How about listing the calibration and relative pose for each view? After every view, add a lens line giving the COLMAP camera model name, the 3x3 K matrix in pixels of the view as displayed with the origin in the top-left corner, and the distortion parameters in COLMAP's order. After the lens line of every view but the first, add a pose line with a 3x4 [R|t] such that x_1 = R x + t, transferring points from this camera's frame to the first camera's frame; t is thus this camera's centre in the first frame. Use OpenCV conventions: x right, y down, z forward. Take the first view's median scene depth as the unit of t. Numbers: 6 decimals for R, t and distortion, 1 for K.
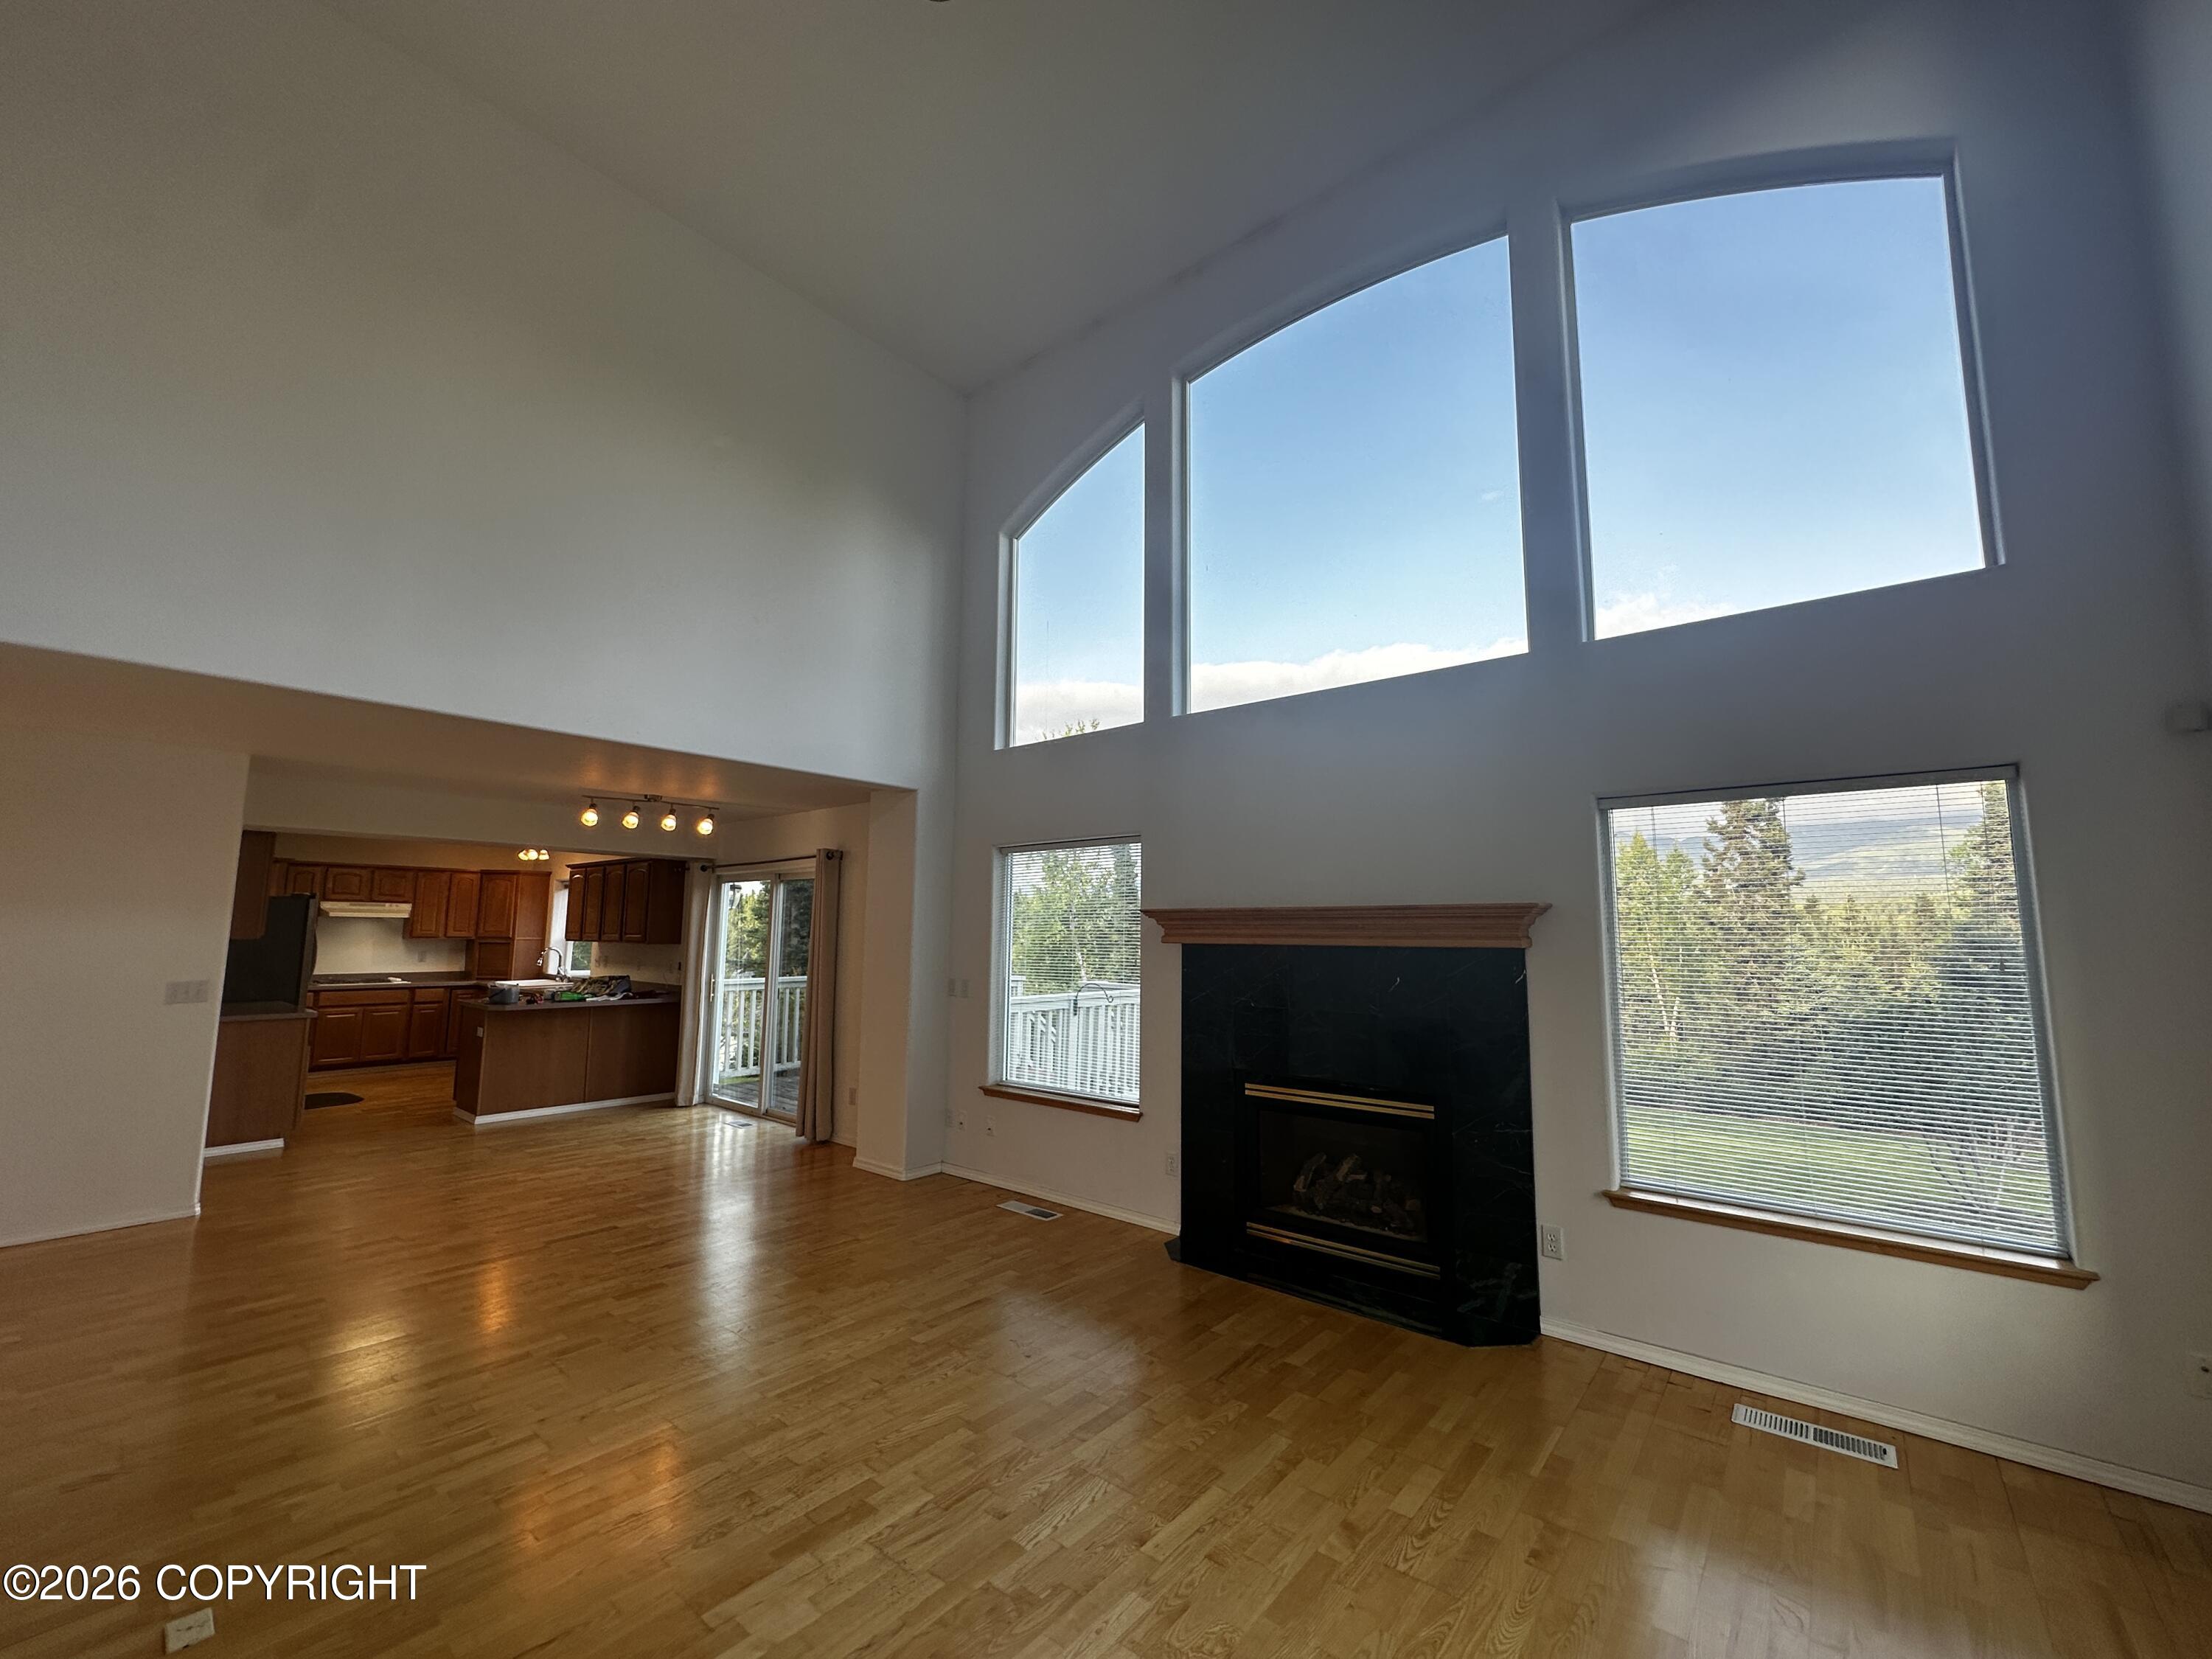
lens RADIAL K [[884.6, 0, 1105.3], [0, 884.6, 831.8], [0, 0, 1]] dist [-0.002697, -0.000010]
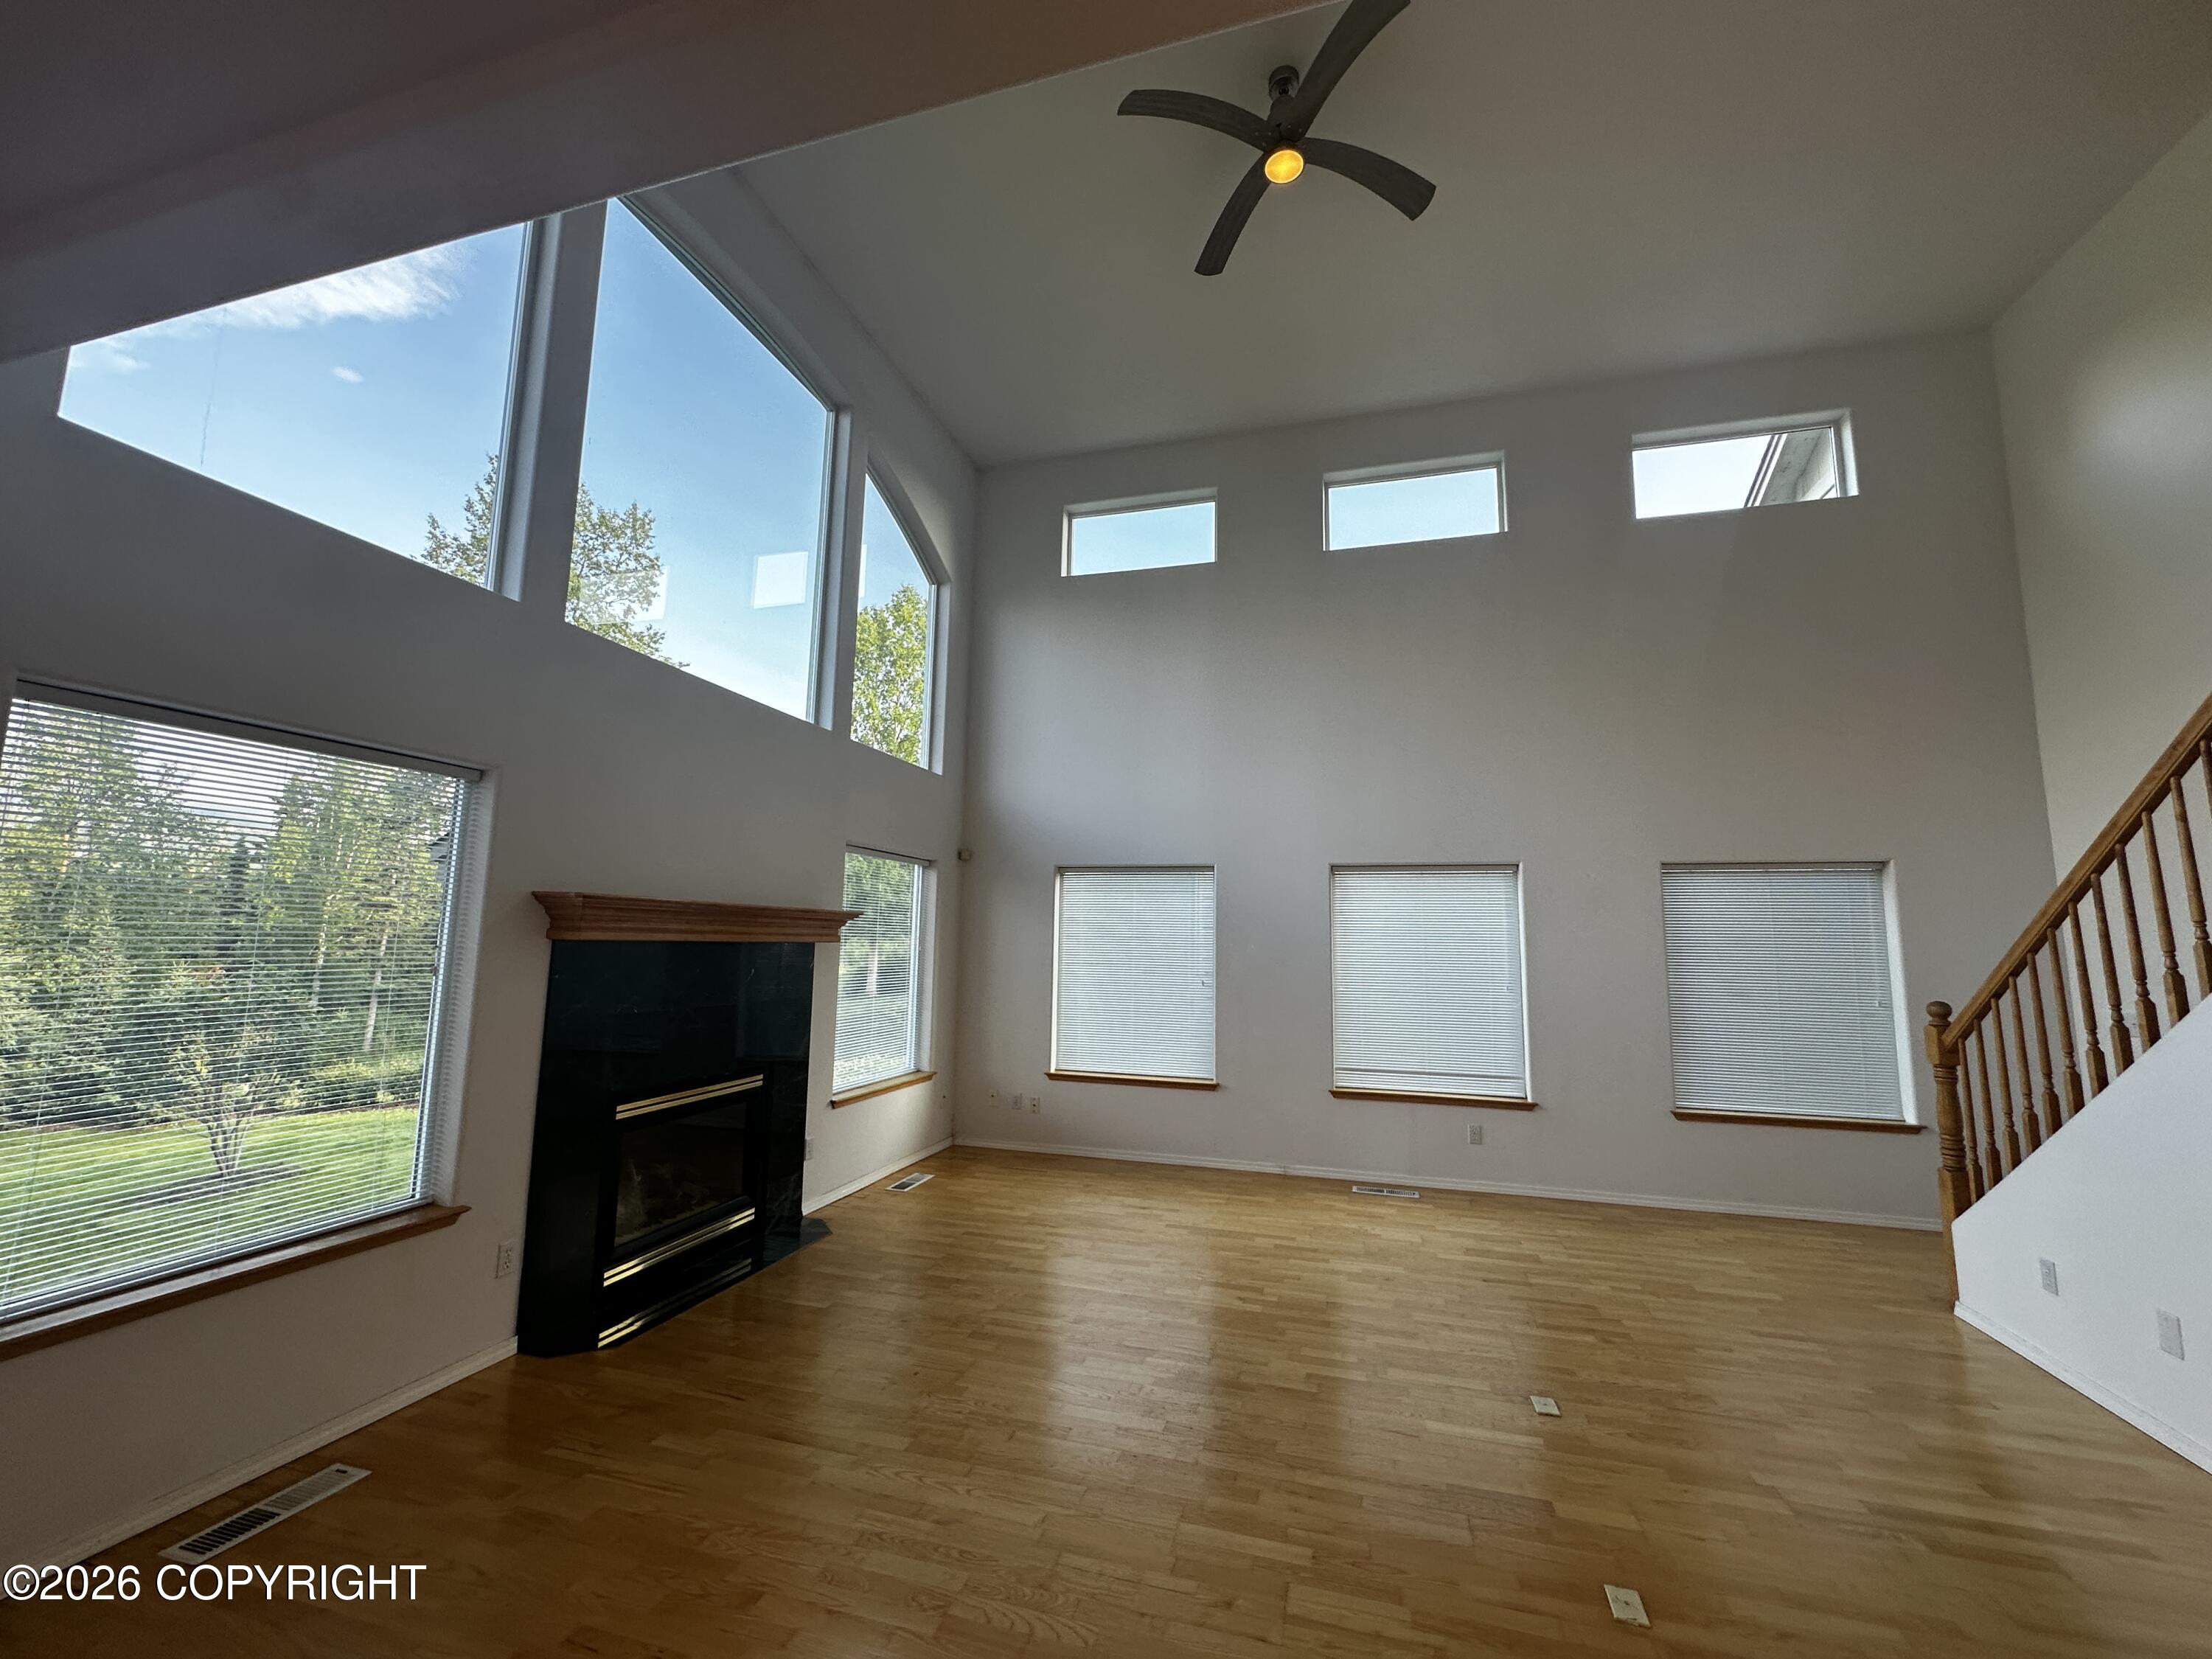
lens RADIAL K [[884.6, 0, 1105.3], [0, 884.6, 831.8], [0, 0, 1]] dist [-0.002697, -0.000010]
pose [[-0.397242, 0.100899, 0.912150, -0.930600], [-0.124542, 0.978815, -0.162512, 0.124762], [-0.909224, -0.178157, -0.376261, 1.077825]]
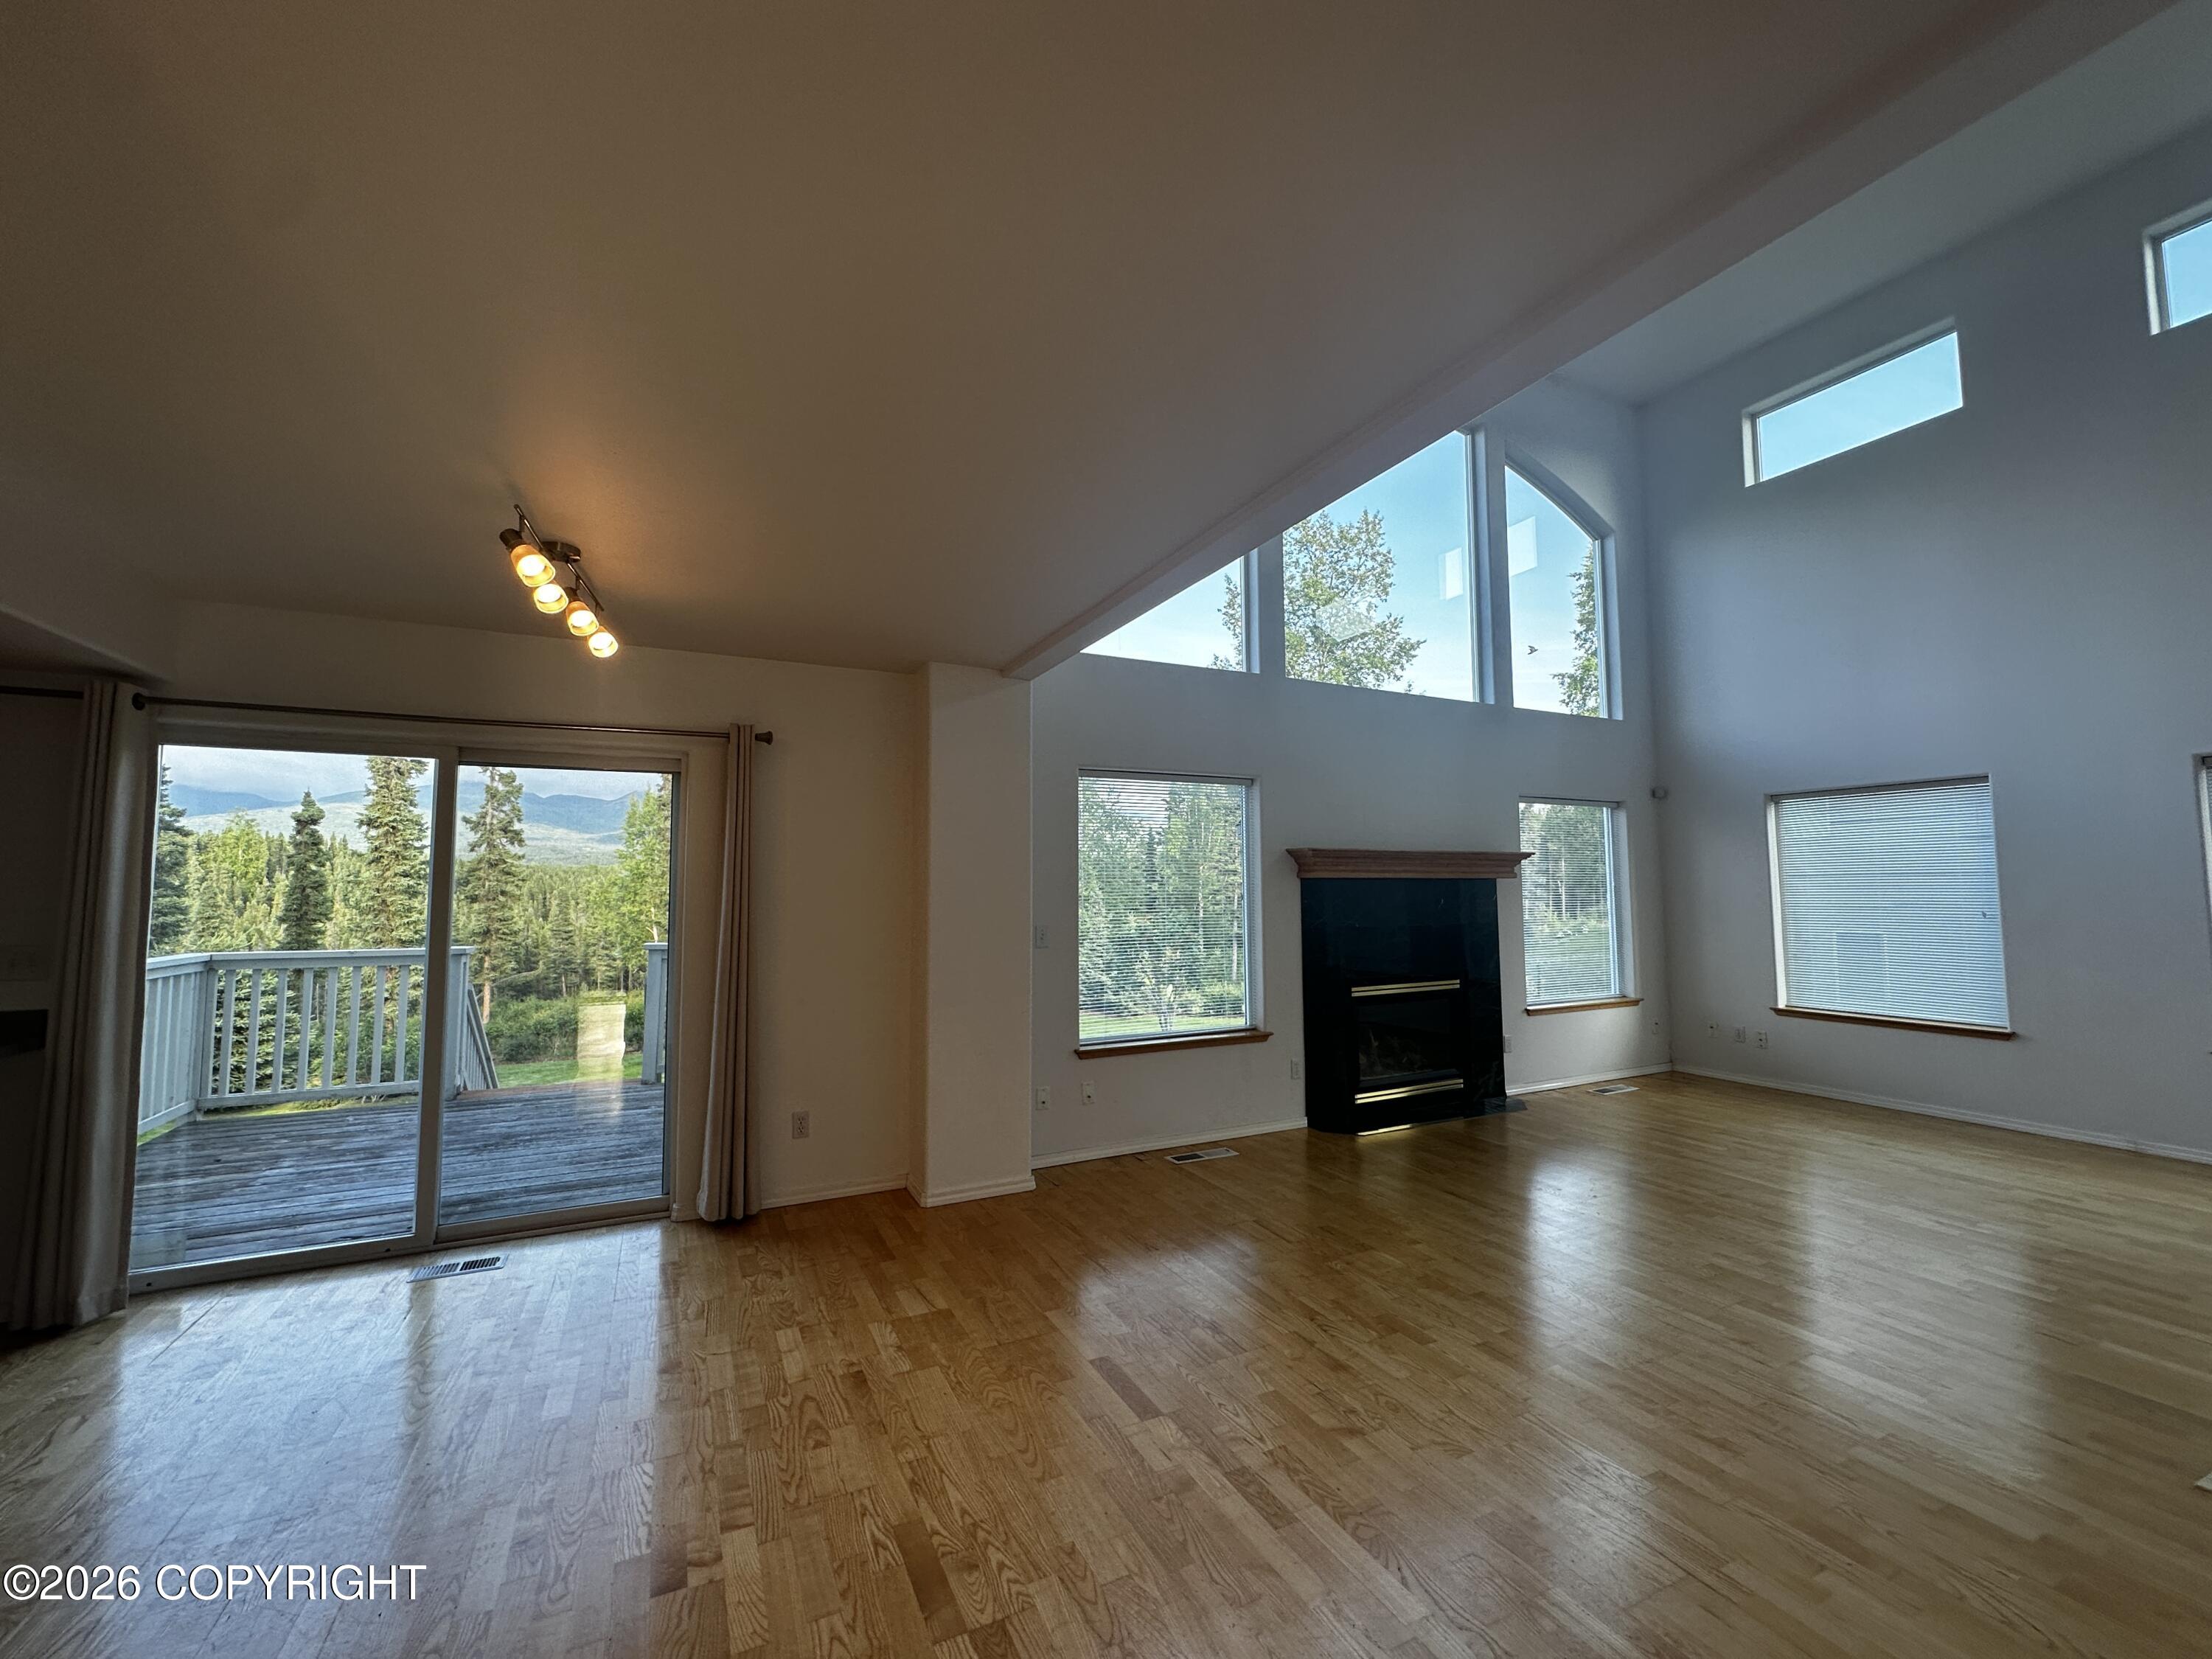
lens RADIAL K [[884.6, 0, 1105.3], [0, 884.6, 831.8], [0, 0, 1]] dist [-0.002697, -0.000010]
pose [[0.409036, 0.053921, 0.910924, -1.314259], [-0.094629, 0.995377, -0.016428, 0.134367], [-0.907598, -0.079480, 0.412247, 0.934587]]
